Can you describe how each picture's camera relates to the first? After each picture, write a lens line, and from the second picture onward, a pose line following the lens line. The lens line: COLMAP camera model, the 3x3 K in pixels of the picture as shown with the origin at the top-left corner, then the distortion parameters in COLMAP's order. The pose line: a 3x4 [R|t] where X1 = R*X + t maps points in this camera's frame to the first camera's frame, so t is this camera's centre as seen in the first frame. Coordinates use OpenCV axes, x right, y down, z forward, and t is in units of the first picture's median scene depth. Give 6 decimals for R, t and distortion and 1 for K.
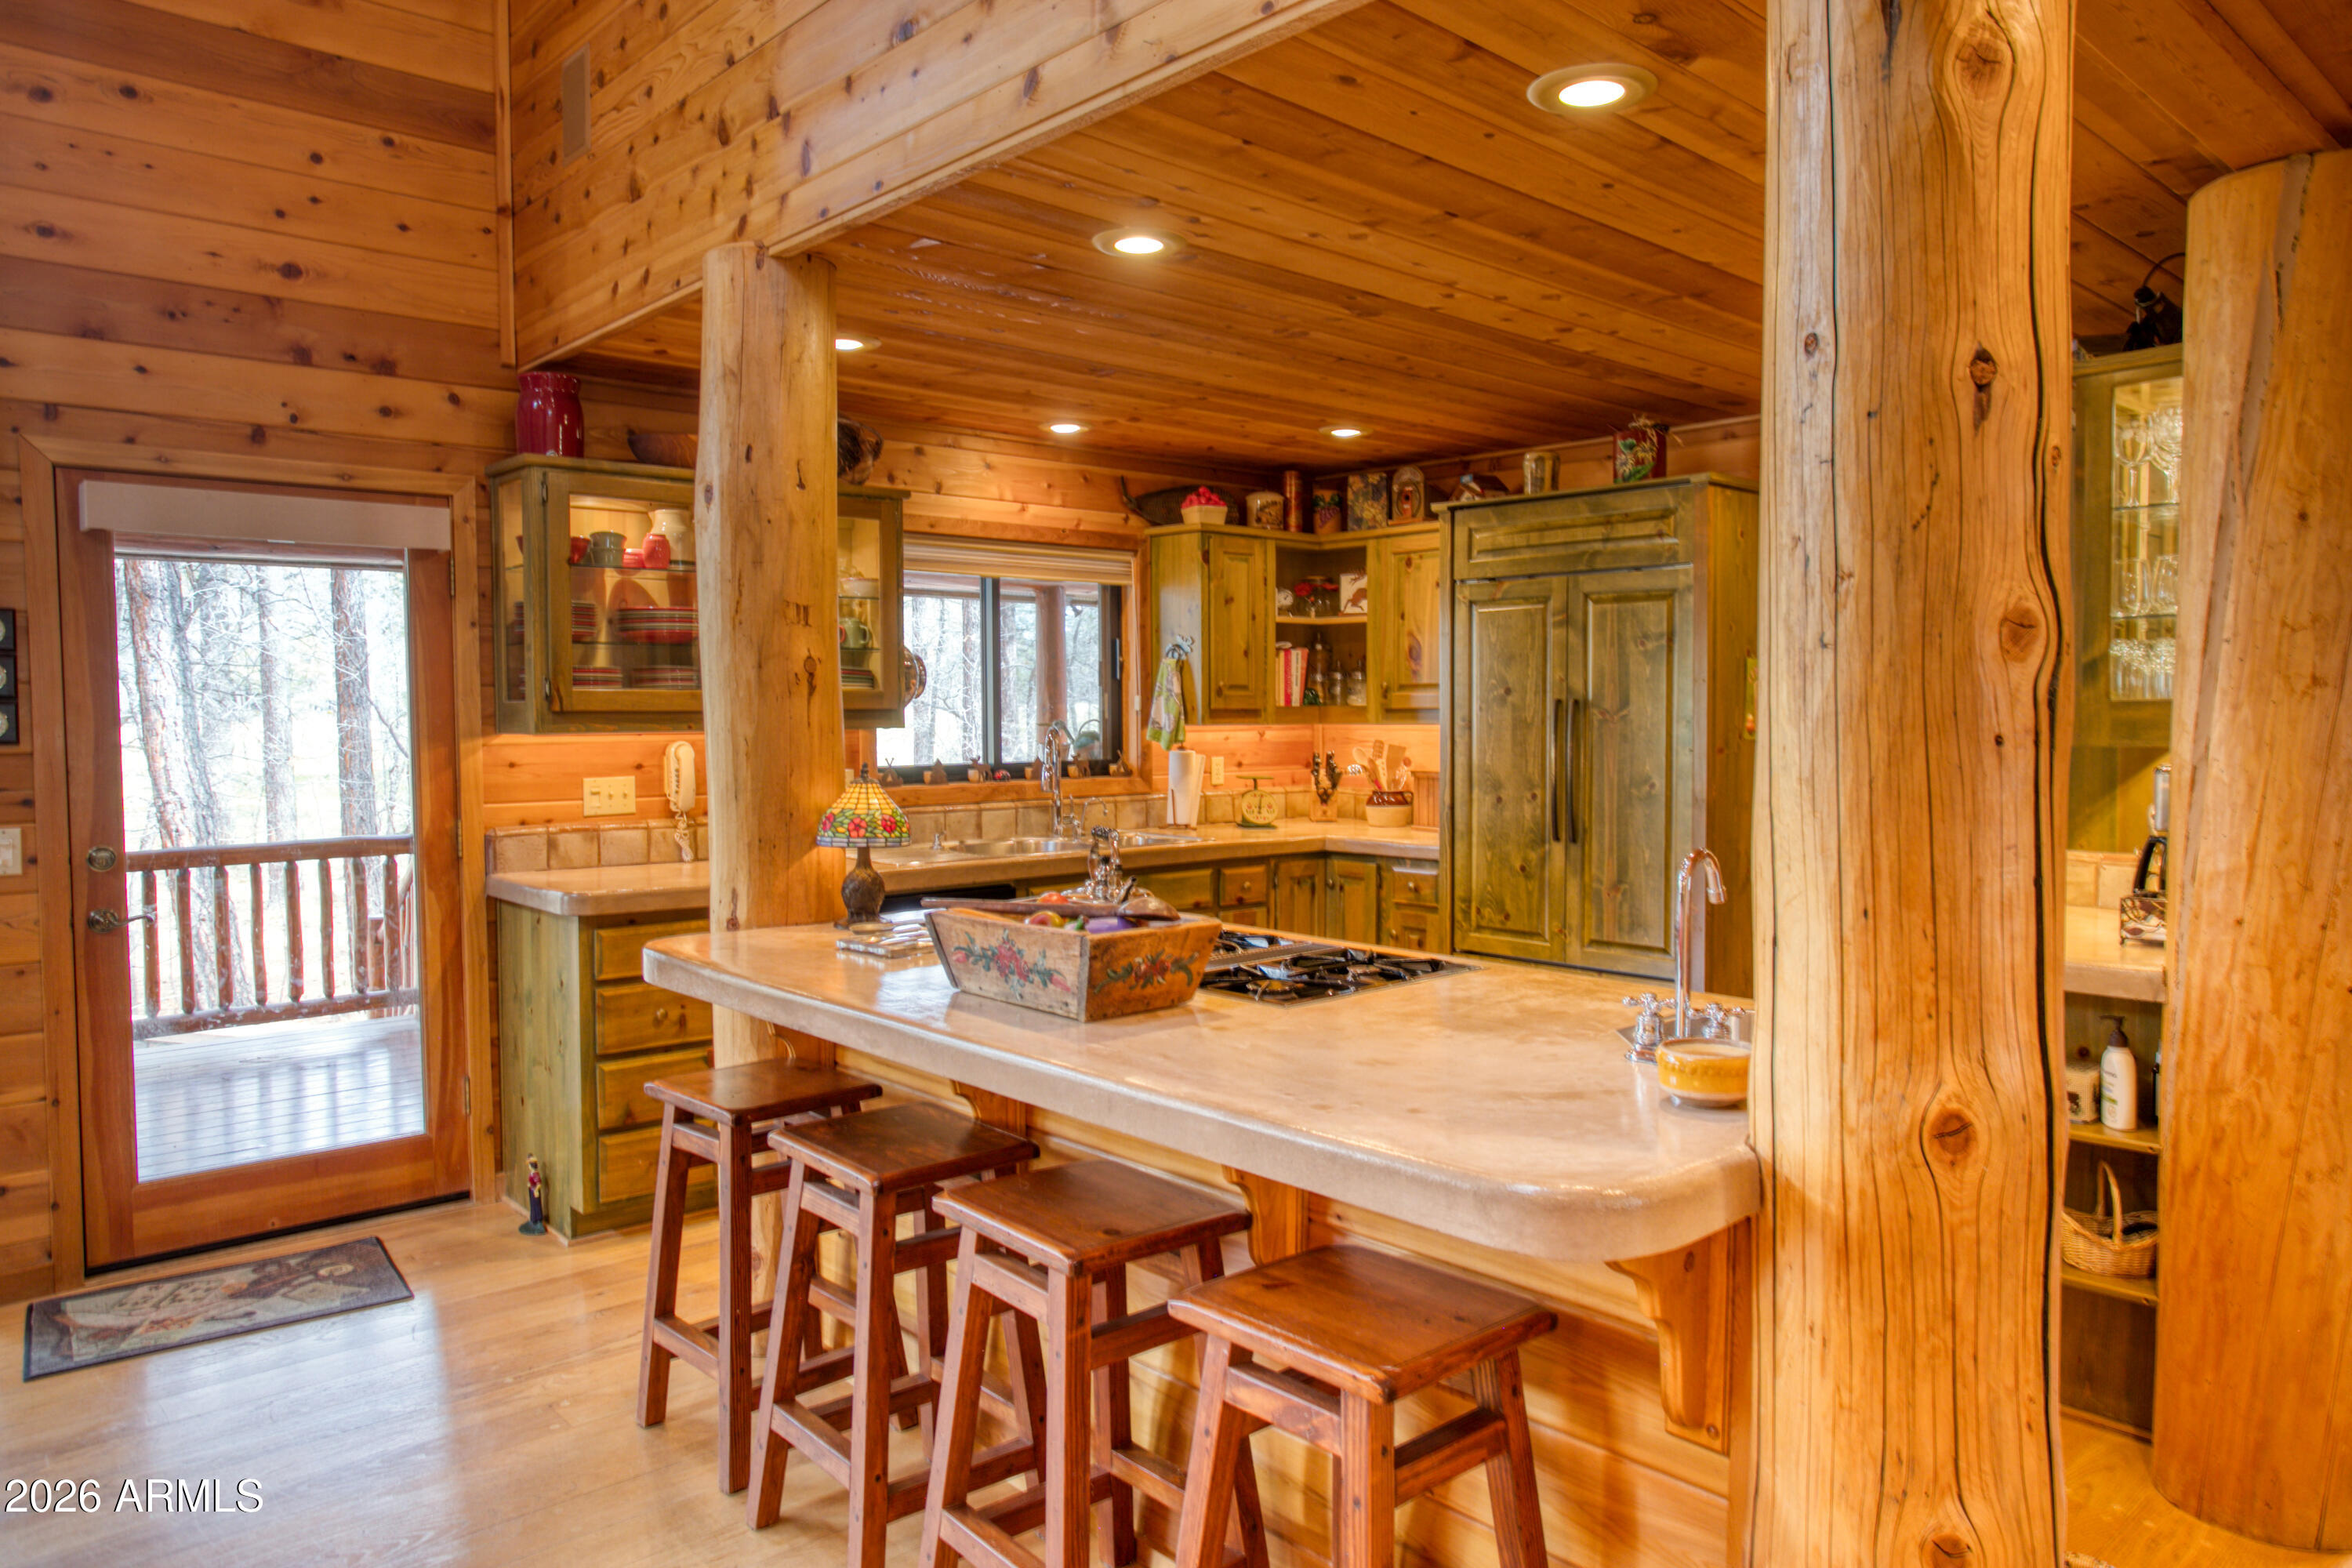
lens RADIAL K [[1554.1, 0, 1178.8], [0, 1554.1, 775.4], [0, 0, 1]] dist [-0.012151, 0.018461]
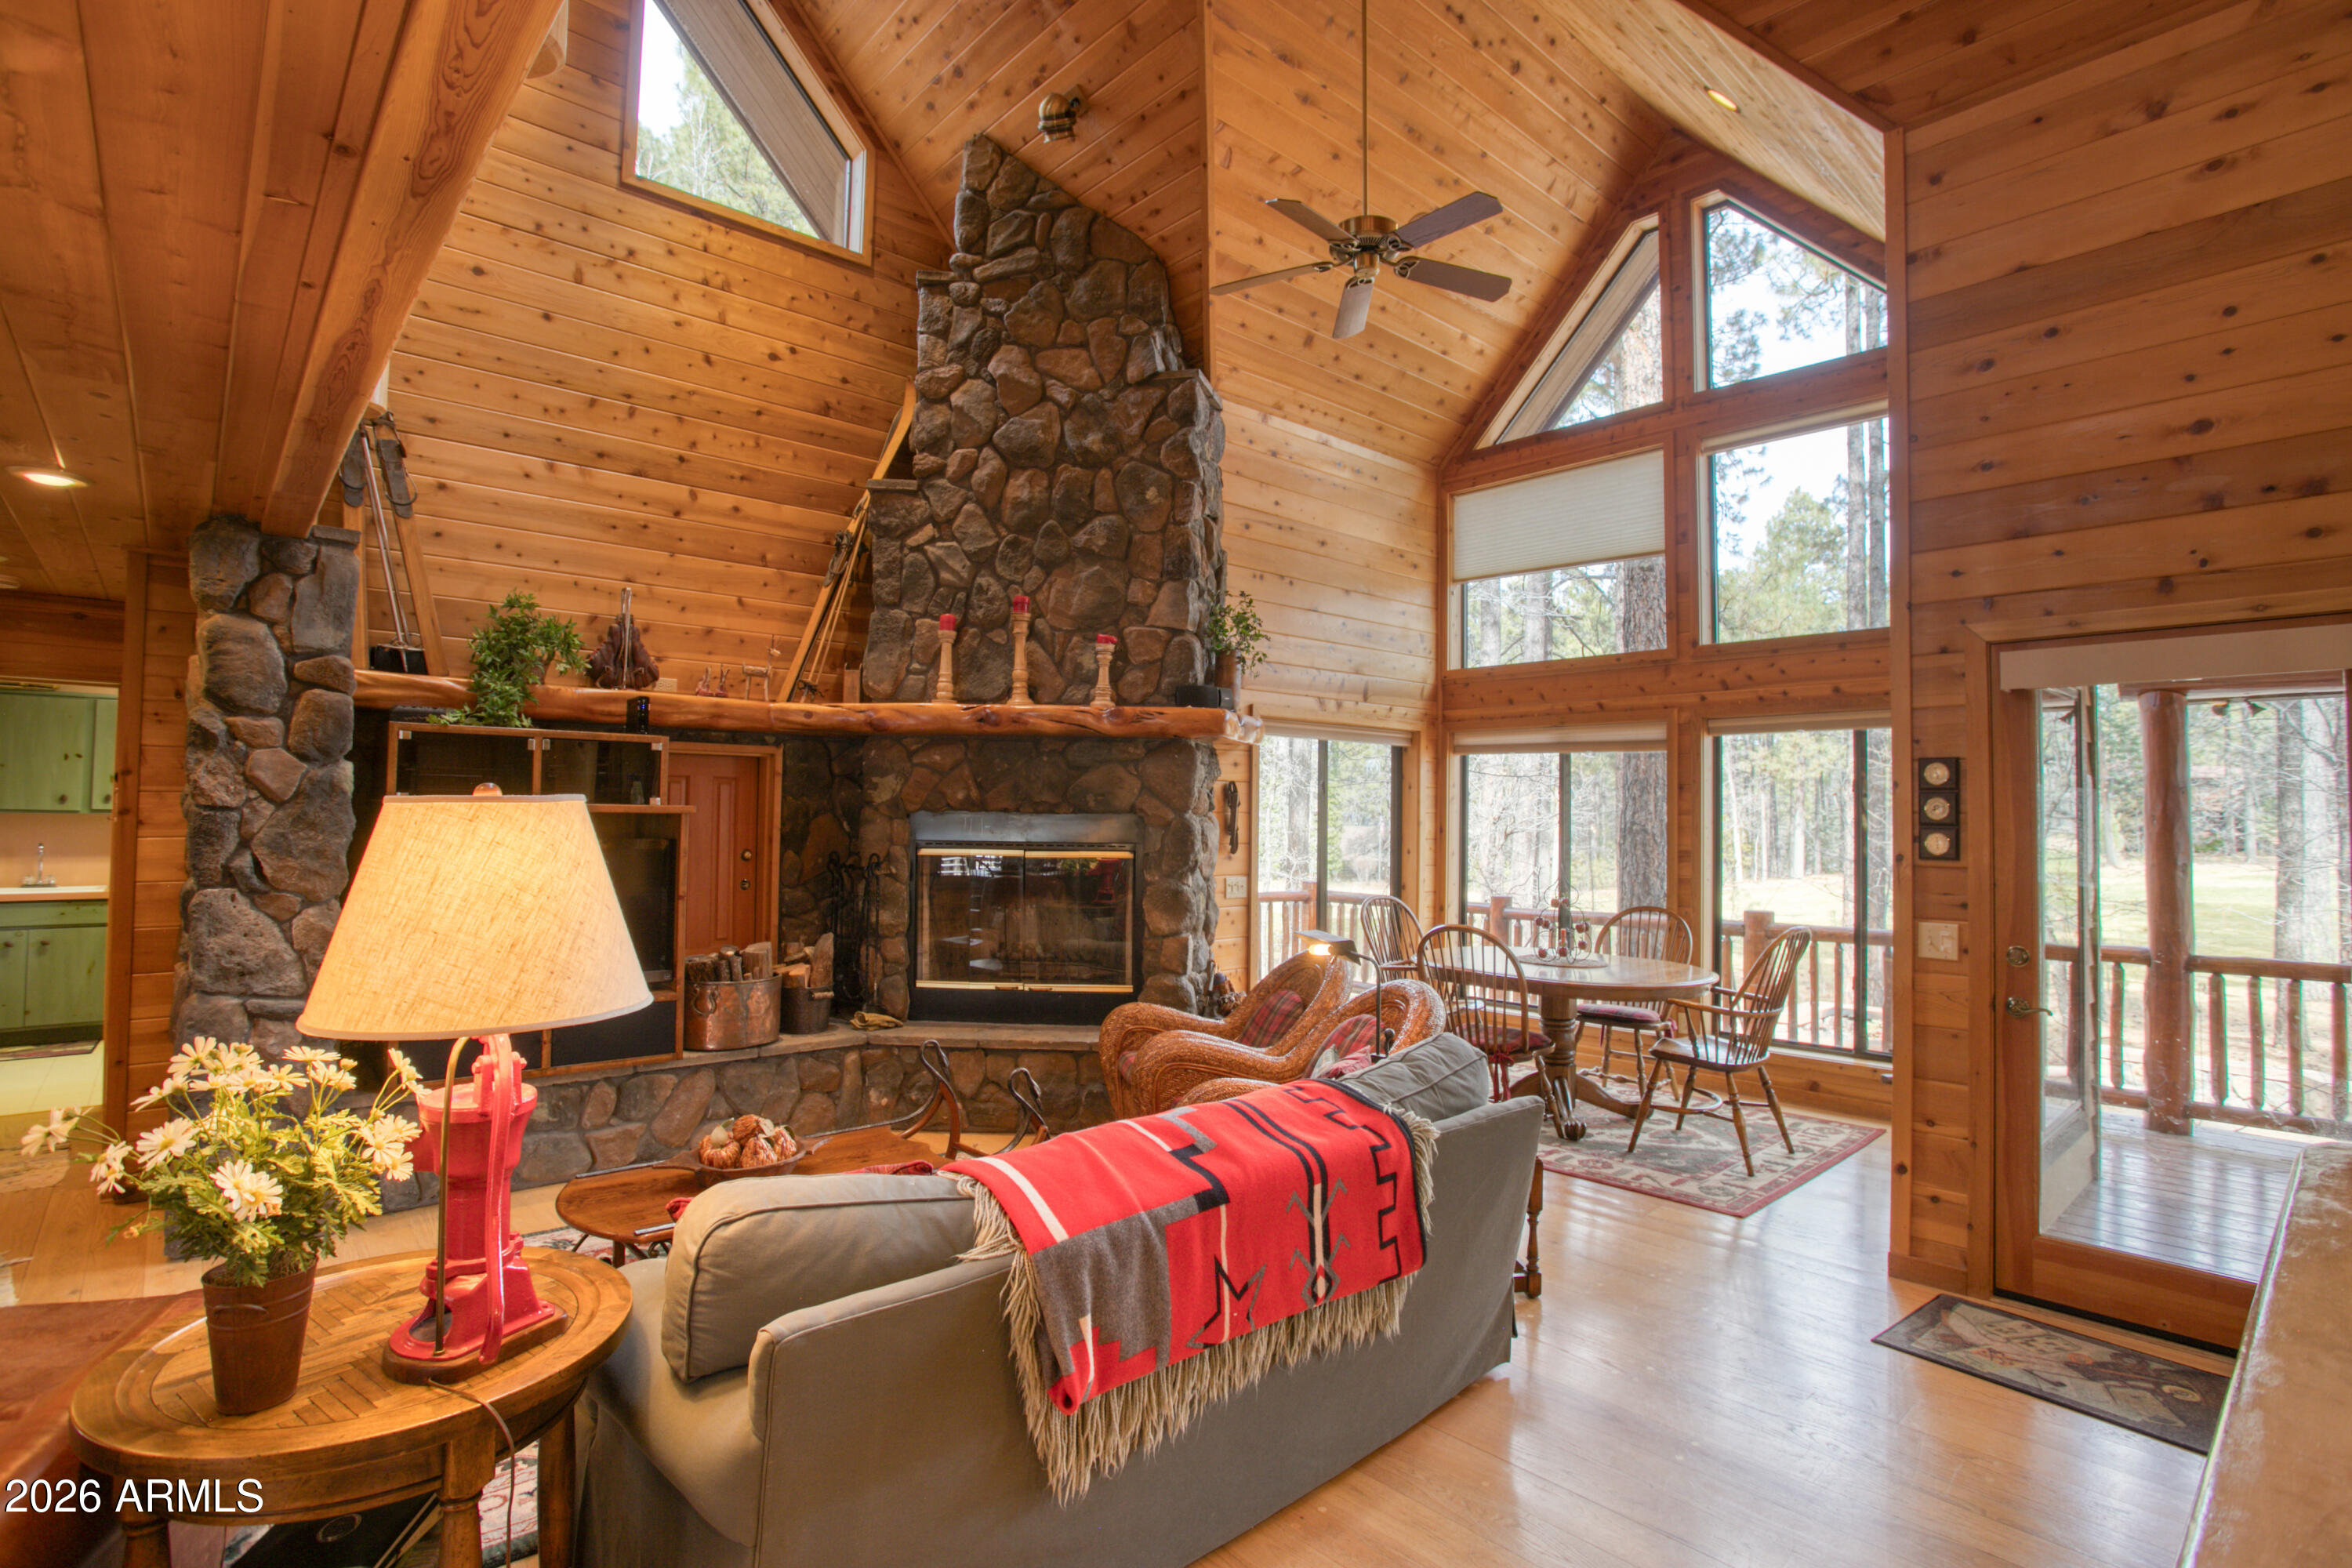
lens RADIAL K [[1140.6, 0, 1177.2], [0, 1140.6, 777.2], [0, 0, 1]] dist [-0.067902, 0.022928]
pose [[-0.011340, -0.030887, -0.999459, 0.142700], [-0.056214, 0.997962, -0.030203, -0.018223], [0.998354, 0.055841, -0.013054, 0.259241]]
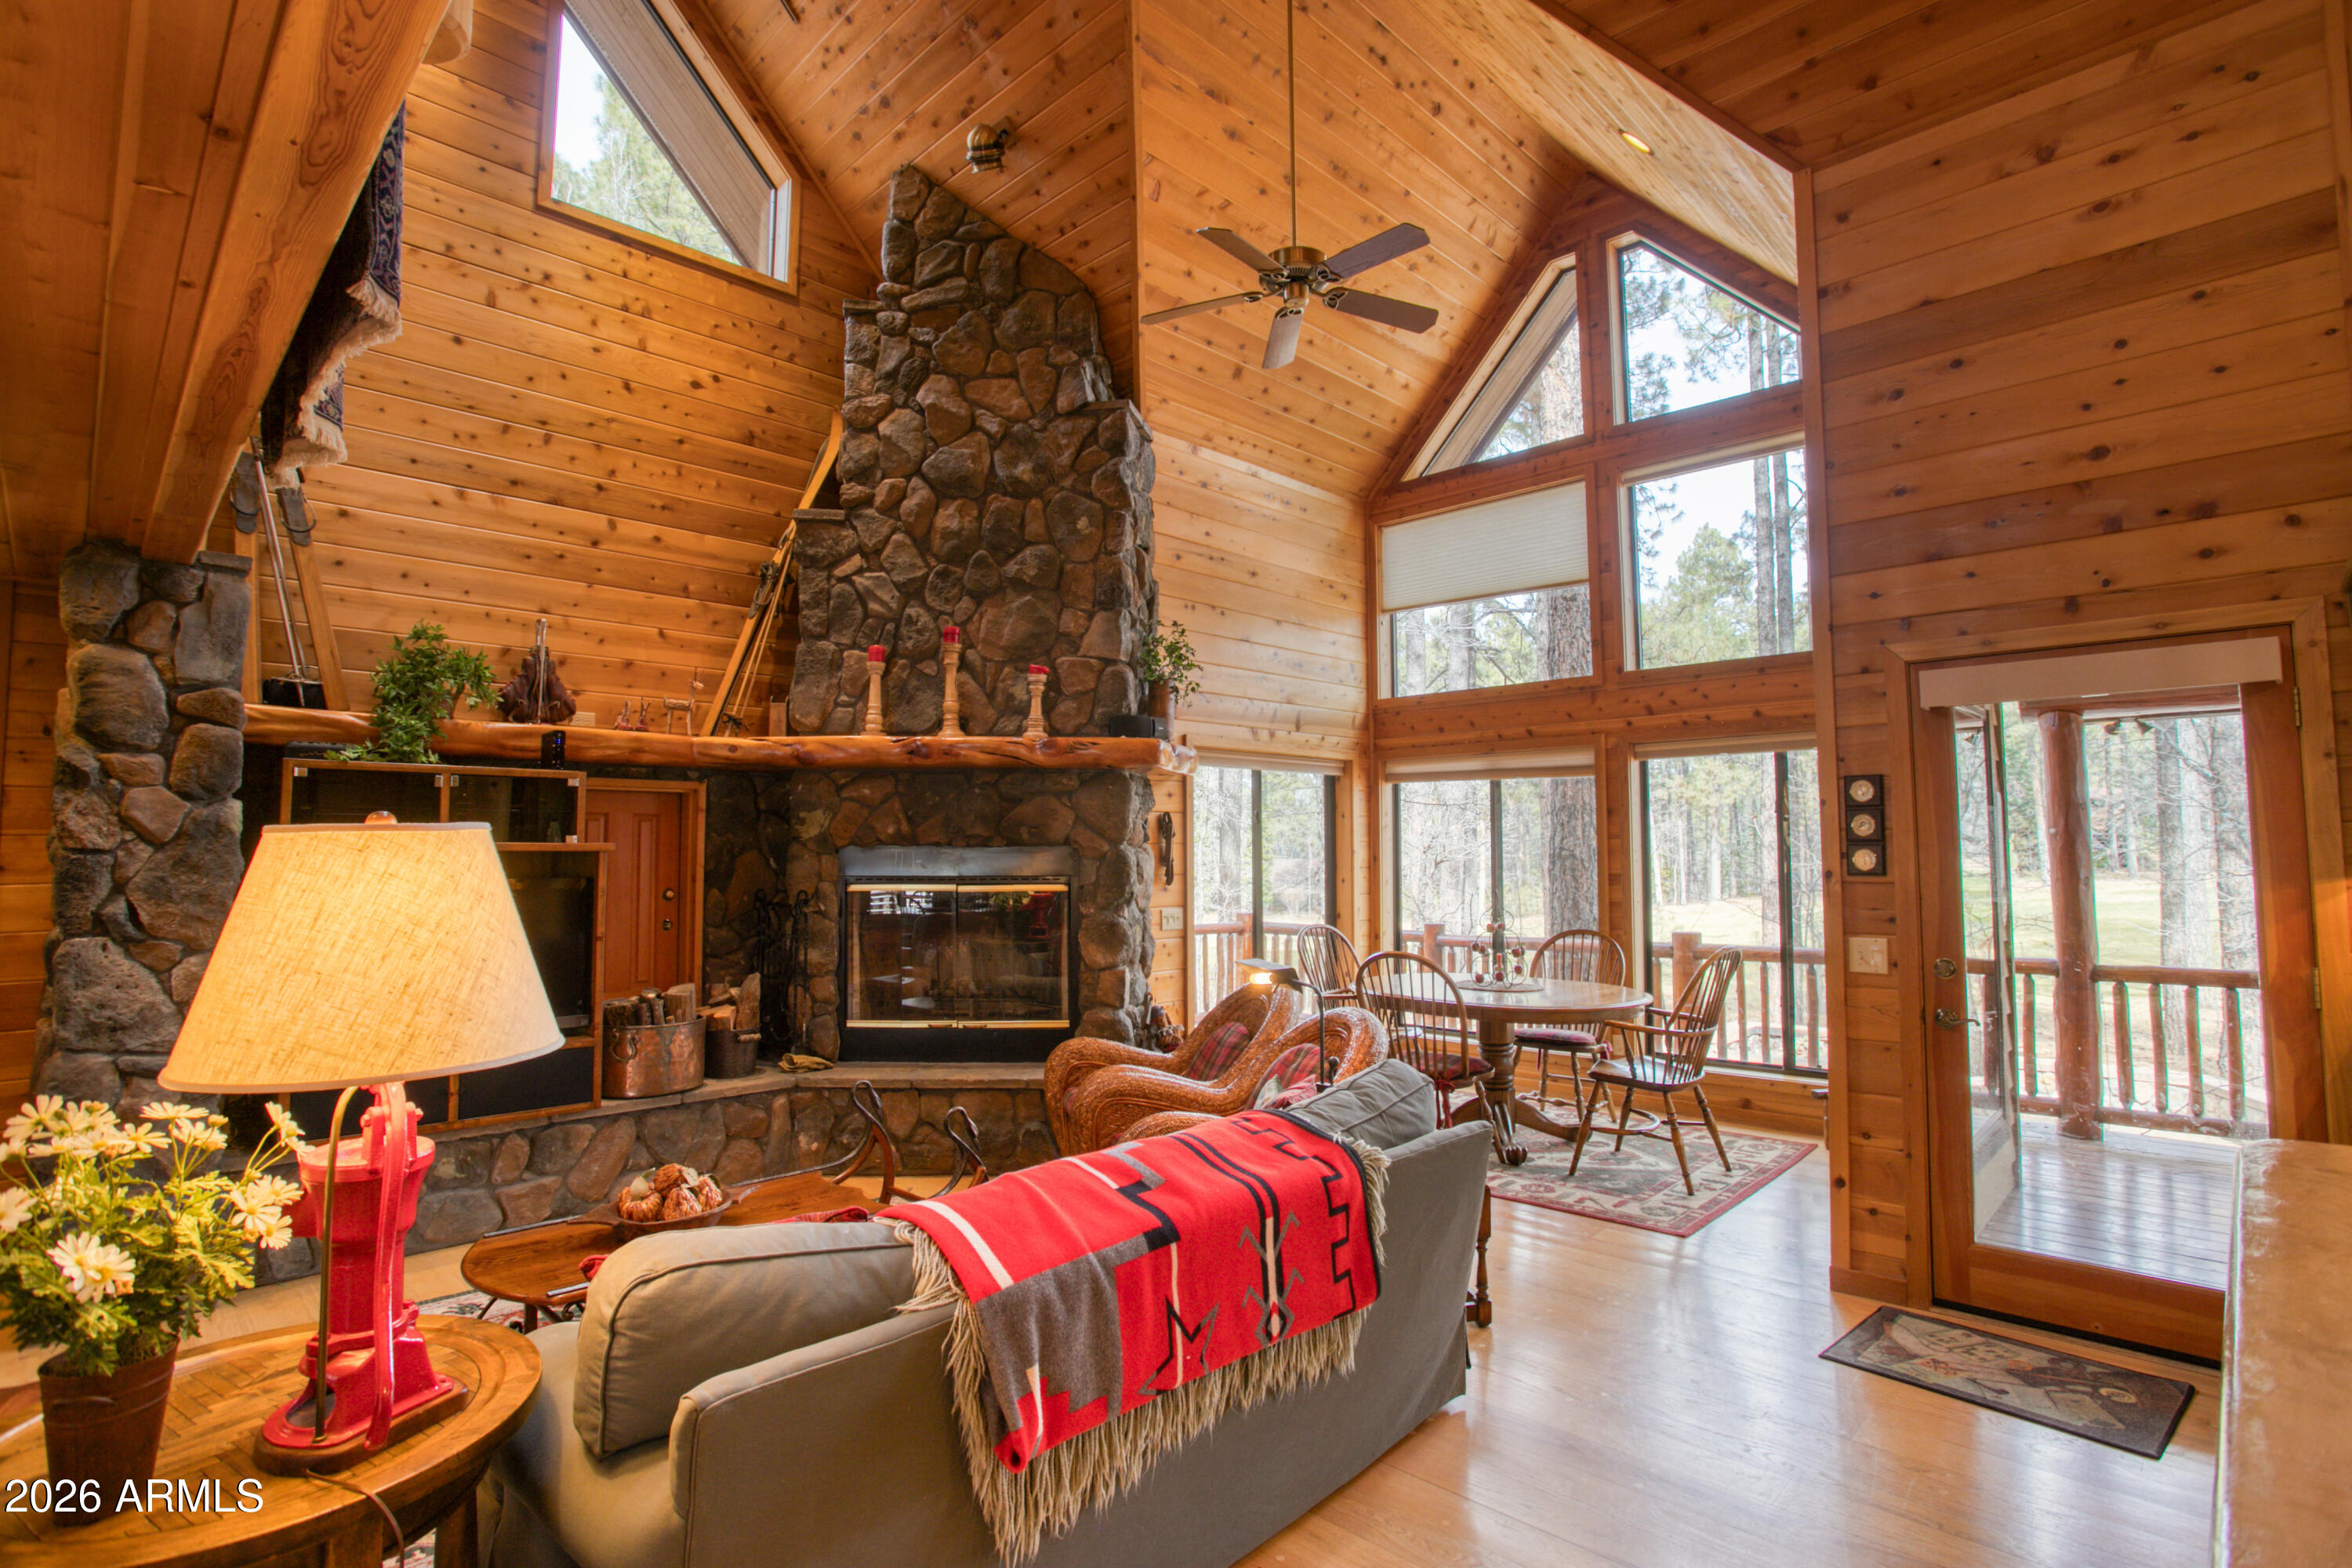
lens RADIAL K [[1140.6, 0, 1177.3], [0, 1140.6, 777.3], [0, 0, 1]] dist [-0.067902, 0.022928]
pose [[0.048369, -0.061221, -0.996952, 0.131851], [-0.039890, 0.997205, -0.063172, -0.014521], [0.998033, 0.042824, 0.045792, 0.255730]]
